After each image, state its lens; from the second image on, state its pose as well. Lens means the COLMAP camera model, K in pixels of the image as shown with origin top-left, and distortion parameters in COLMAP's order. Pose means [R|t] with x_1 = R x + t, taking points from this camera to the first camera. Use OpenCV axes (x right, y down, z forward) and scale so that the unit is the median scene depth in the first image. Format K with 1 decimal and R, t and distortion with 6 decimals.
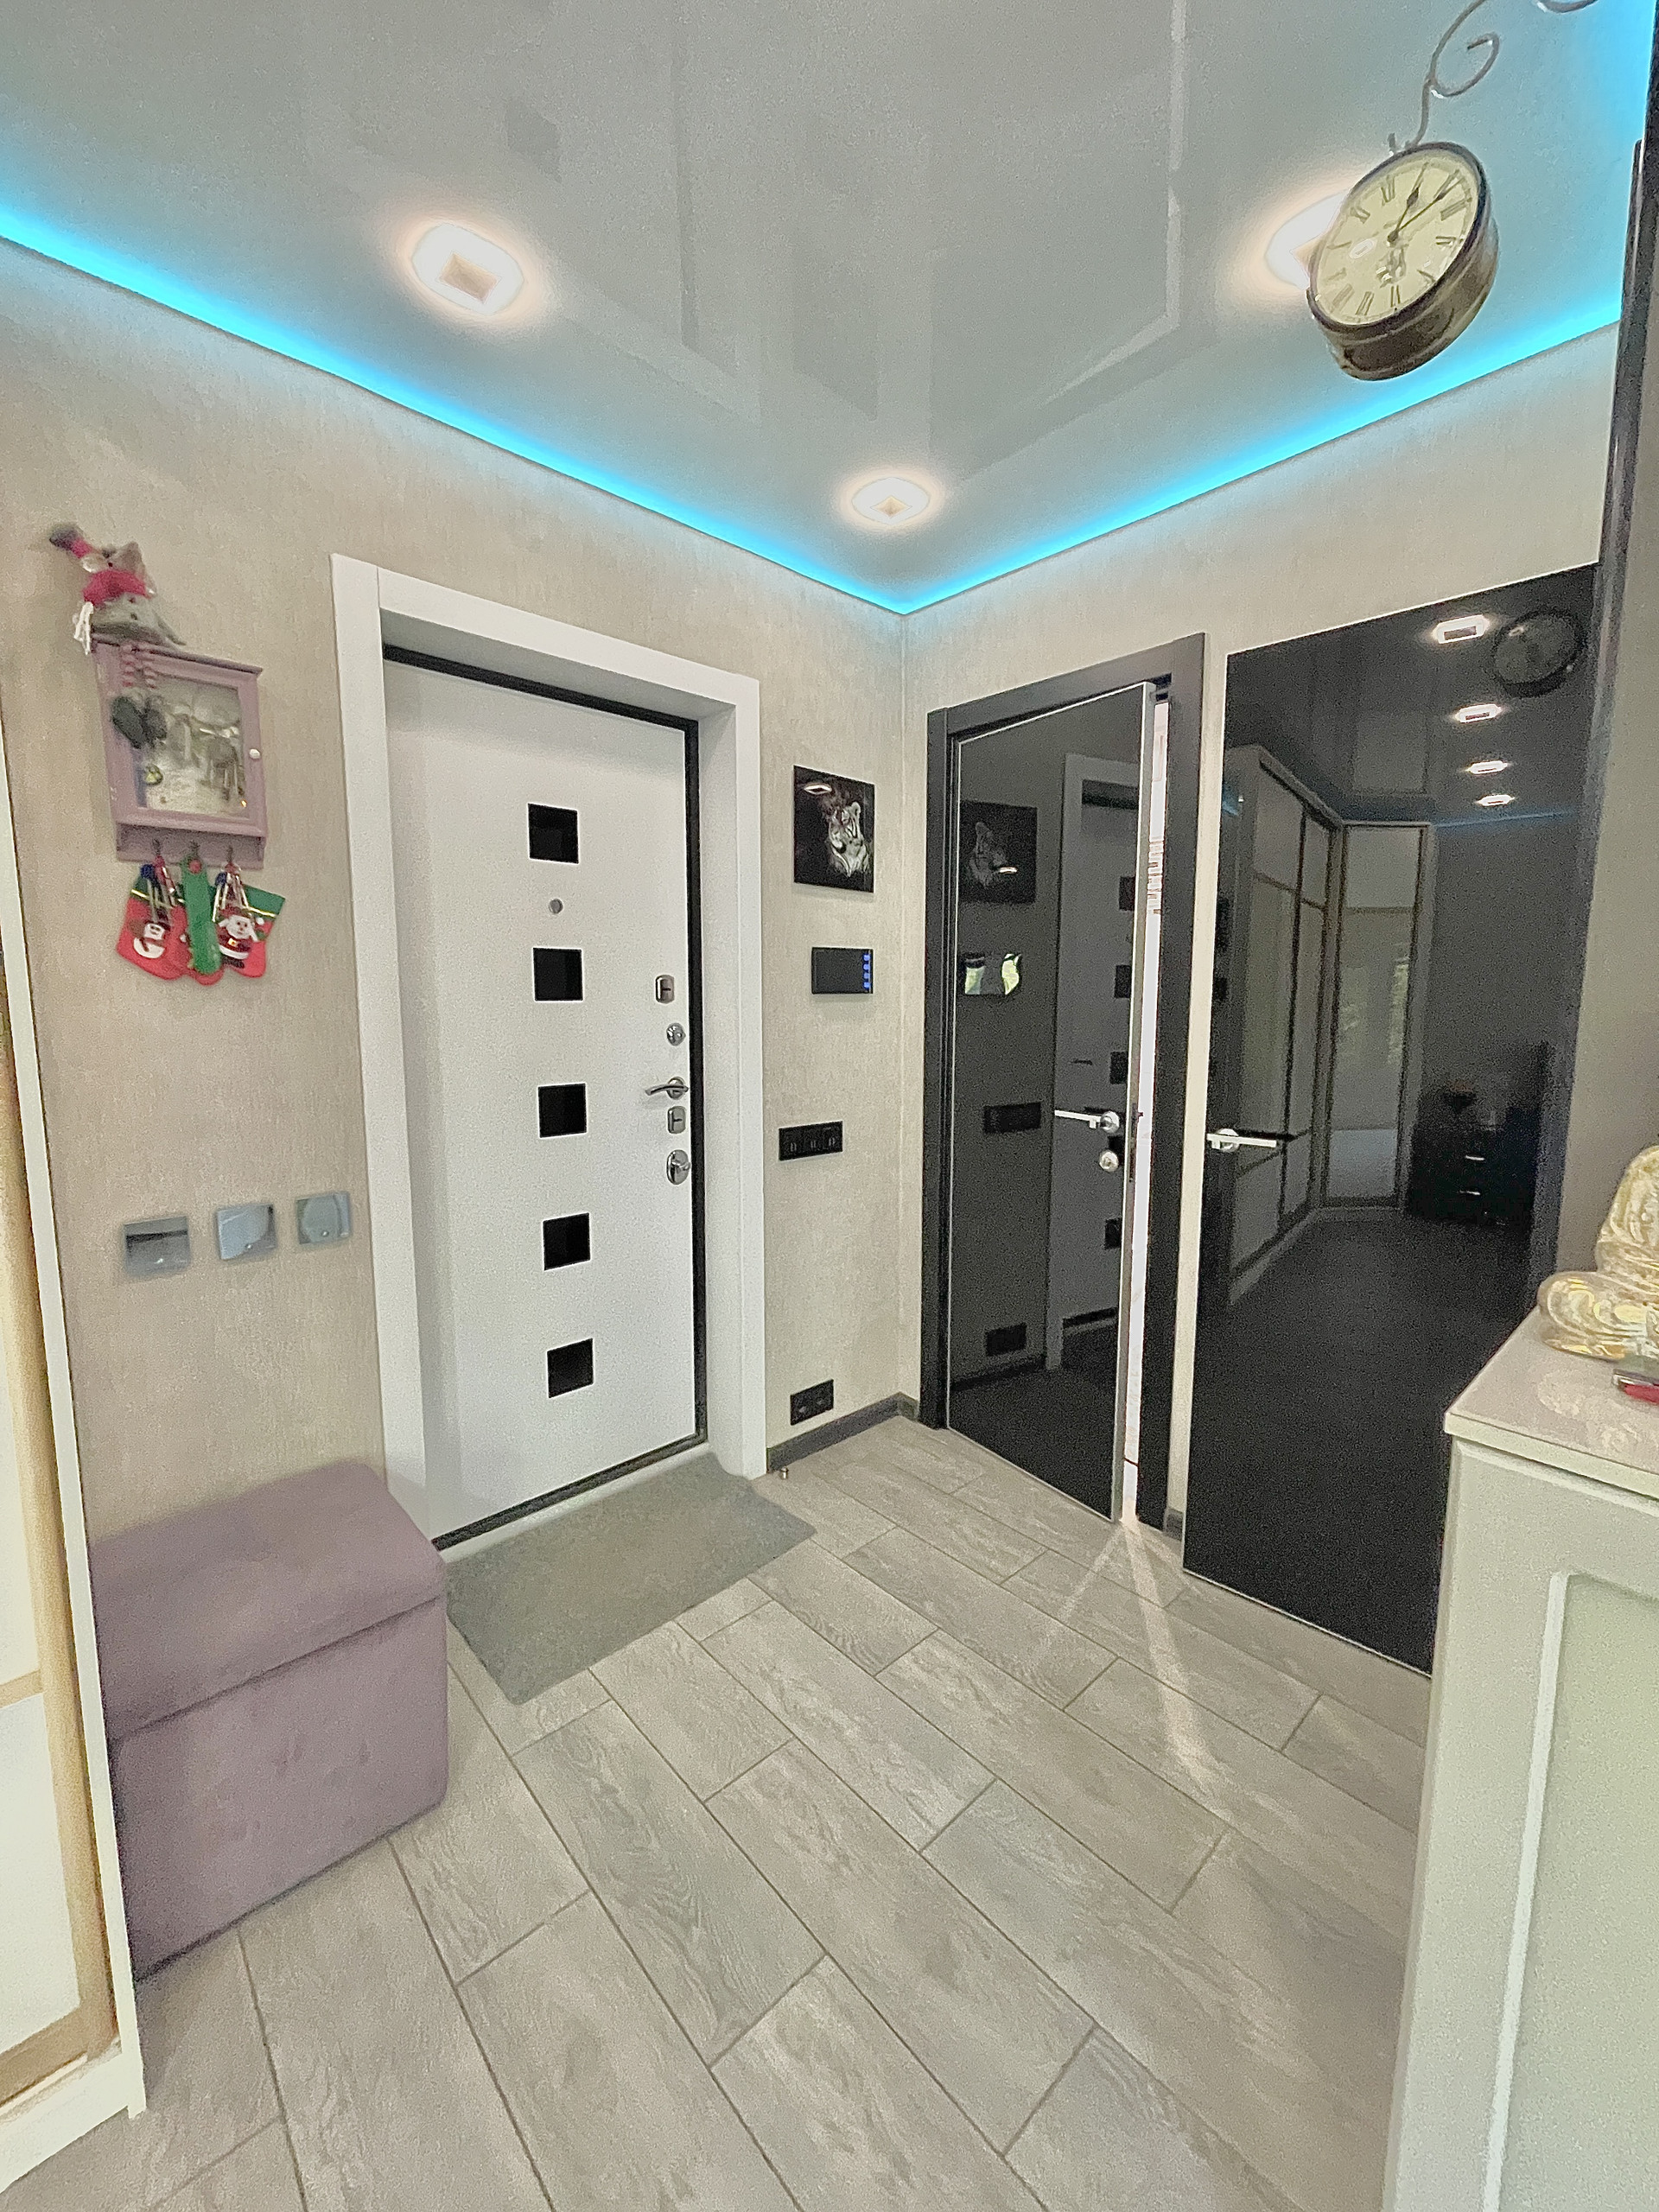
lens RADIAL K [[884.5, 0, 823.0], [0, 884.5, 1094.6], [0, 0, 1]] dist [-0.001321, -0.000462]
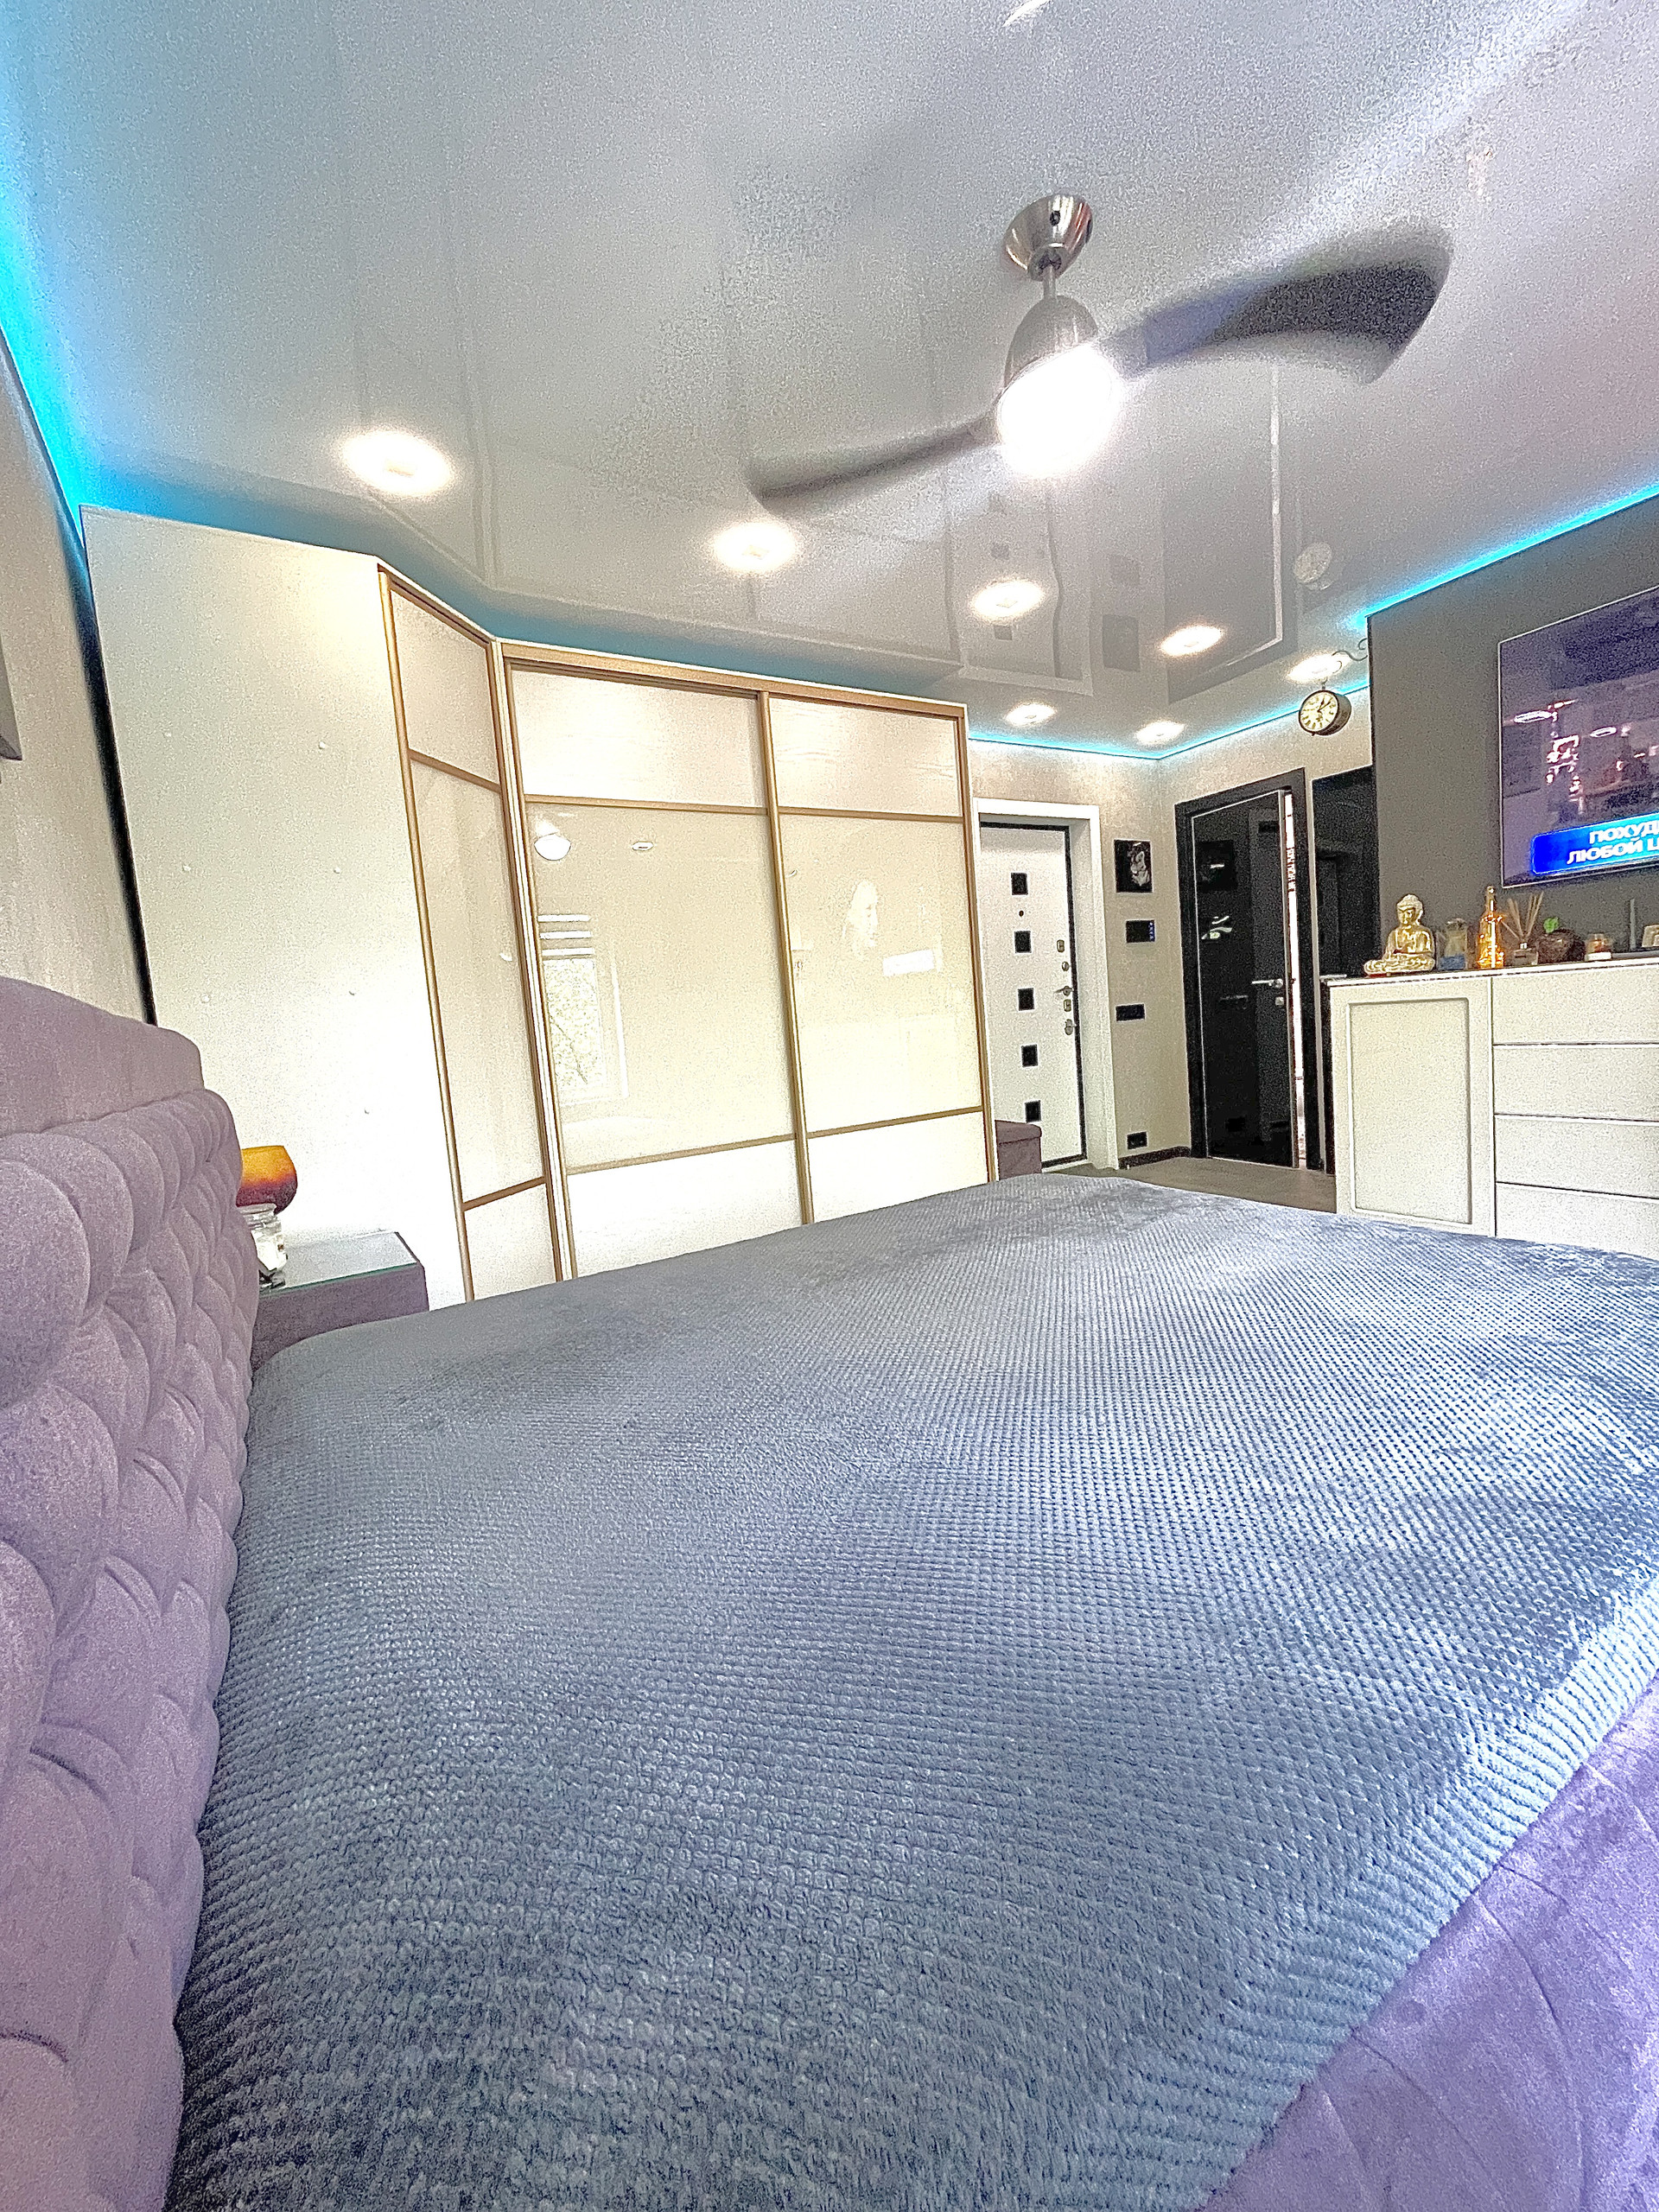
lens RADIAL K [[884.5, 0, 823.0], [0, 884.5, 1094.6], [0, 0, 1]] dist [-0.001321, -0.000462]
pose [[0.973329, -0.064714, -0.220097, -0.290709], [0.061092, 0.997862, -0.023229, 0.267219], [0.221129, 0.009163, 0.975201, -1.292248]]
